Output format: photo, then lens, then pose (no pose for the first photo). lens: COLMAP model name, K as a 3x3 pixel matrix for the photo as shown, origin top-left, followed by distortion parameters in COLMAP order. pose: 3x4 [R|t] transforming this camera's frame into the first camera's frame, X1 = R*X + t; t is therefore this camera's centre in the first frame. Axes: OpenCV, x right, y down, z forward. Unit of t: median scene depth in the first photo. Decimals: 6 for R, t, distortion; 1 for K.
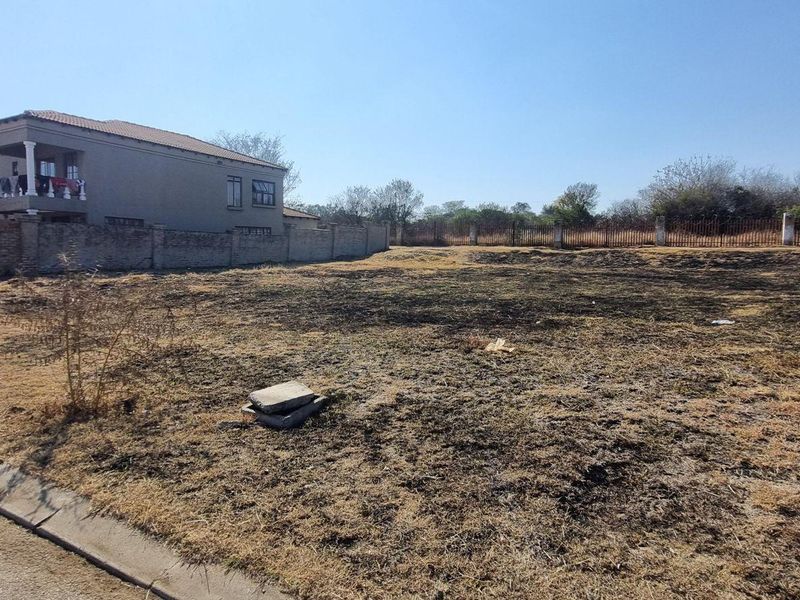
lens RADIAL K [[508.5, 0, 404.6], [0, 508.5, 288.4], [0, 0, 1]] dist [0.007362, 0.002005]
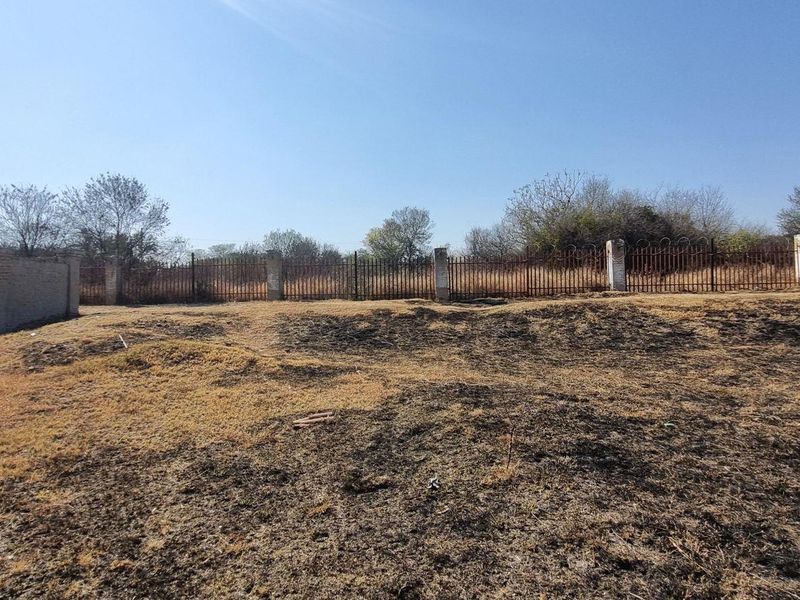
lens RADIAL K [[508.5, 0, 404.6], [0, 508.5, 288.4], [0, 0, 1]] dist [0.007362, 0.002005]
pose [[0.905137, -0.022140, 0.424543, 0.034909], [0.061197, 0.995027, -0.078584, -0.045207], [-0.420692, 0.097110, 0.901991, 0.459487]]
